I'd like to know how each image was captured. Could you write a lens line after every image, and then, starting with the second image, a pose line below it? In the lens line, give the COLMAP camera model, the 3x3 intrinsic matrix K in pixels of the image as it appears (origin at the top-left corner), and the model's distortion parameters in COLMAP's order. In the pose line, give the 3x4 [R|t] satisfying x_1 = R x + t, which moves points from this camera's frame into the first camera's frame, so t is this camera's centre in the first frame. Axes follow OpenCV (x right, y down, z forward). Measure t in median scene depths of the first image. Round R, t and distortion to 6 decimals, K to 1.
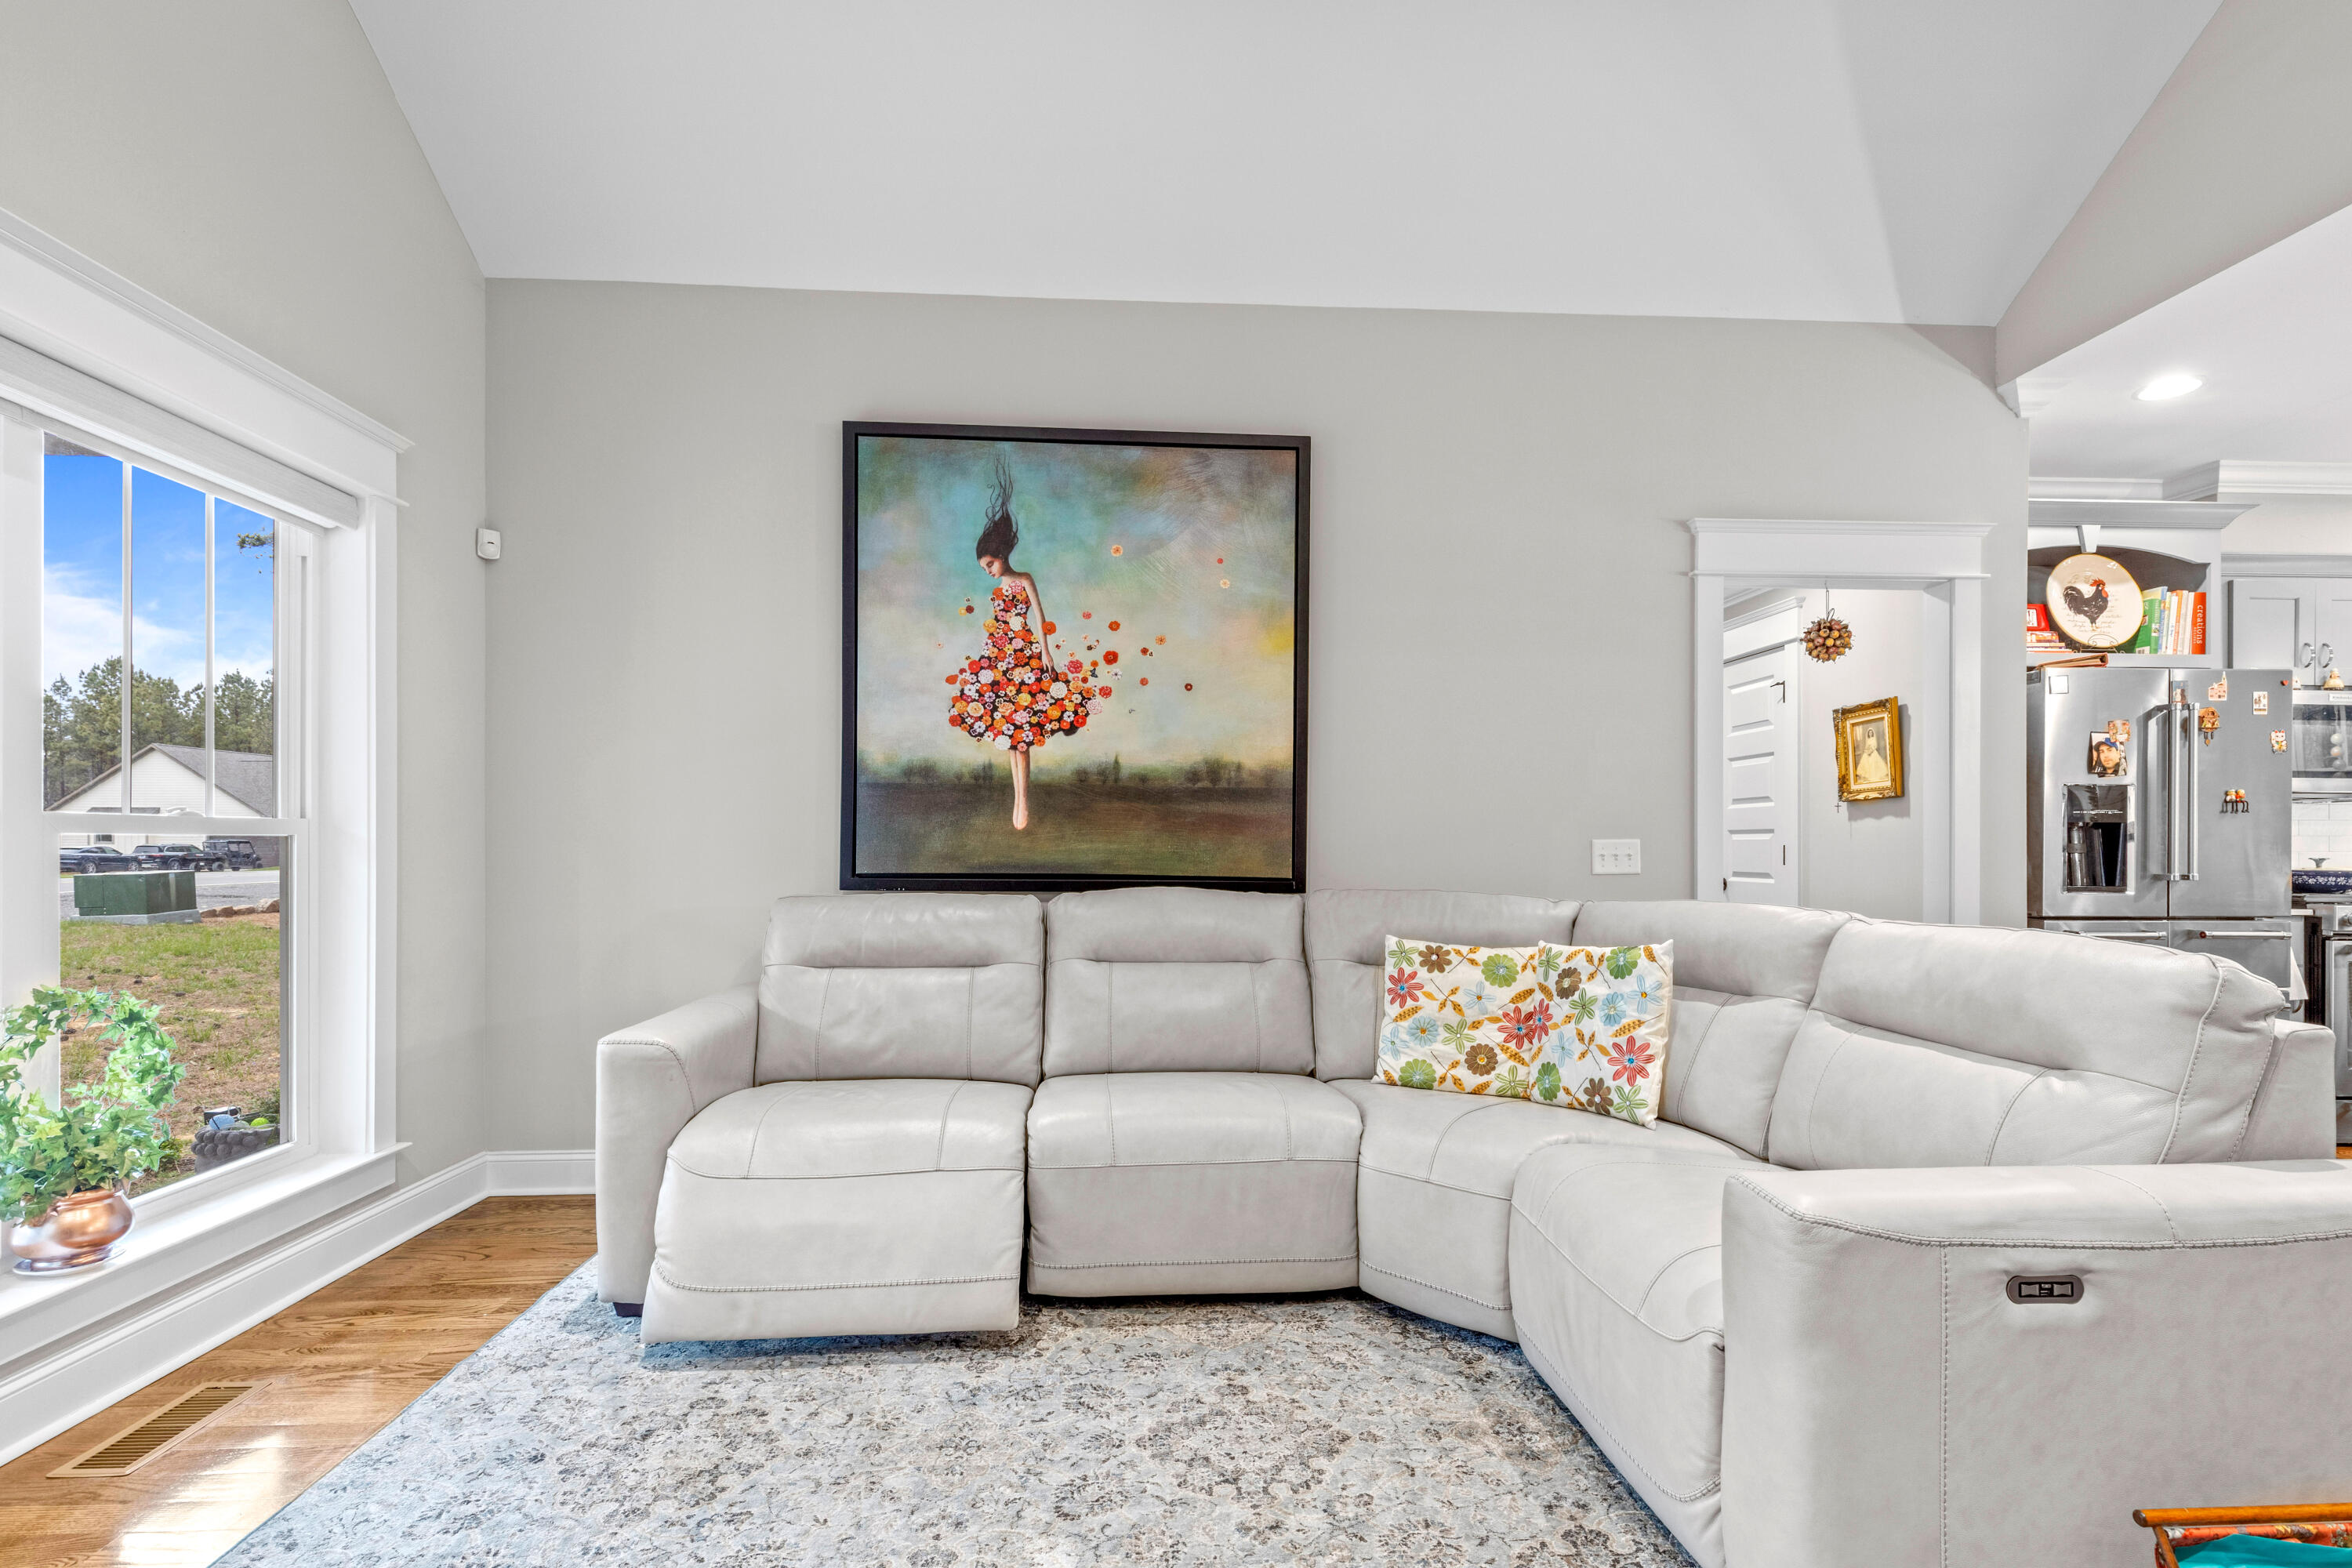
lens RADIAL K [[1085.0, 0, 1182.1], [0, 1085.0, 840.9], [0, 0, 1]] dist [0.007768, -0.000108]
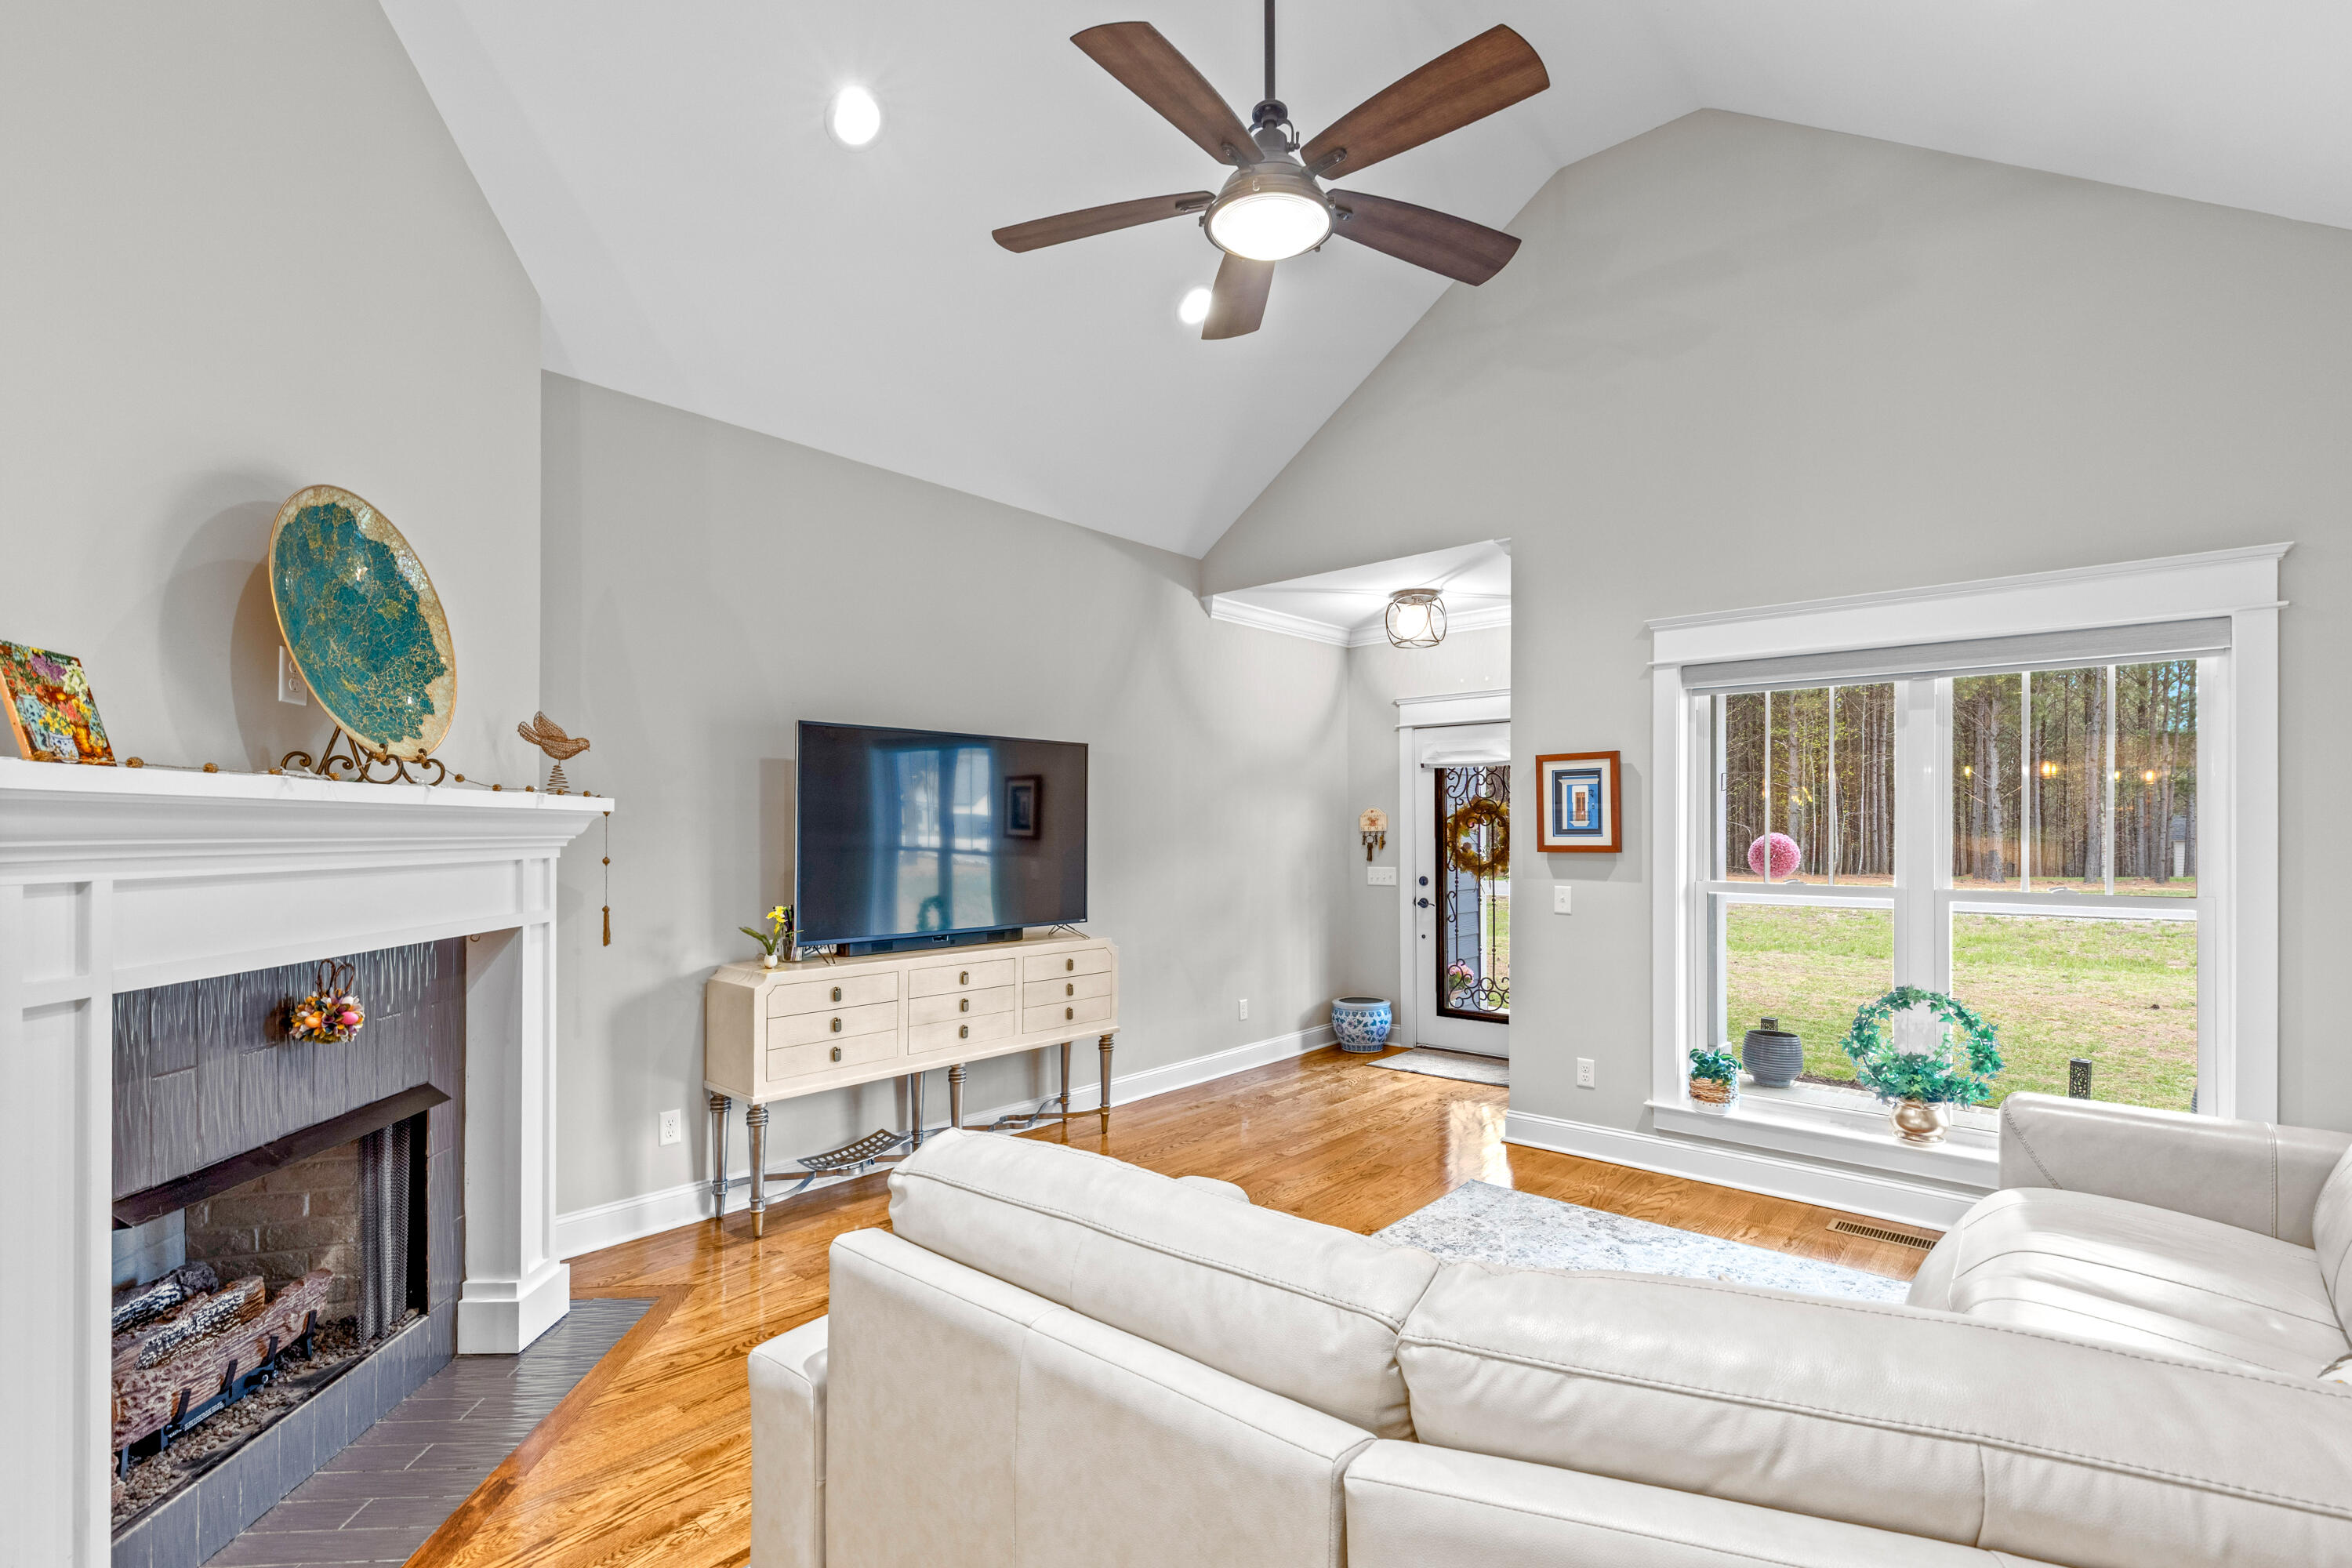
lens RADIAL K [[1080.5, 0, 1168.0], [0, 1080.5, 823.7], [0, 0, 1]] dist [0.003573, -0.000093]
pose [[-0.706120, -0.006187, -0.708065, 0.693434], [-0.002053, 0.999976, -0.006690, -0.074440], [0.708089, -0.003271, -0.706116, 0.846837]]
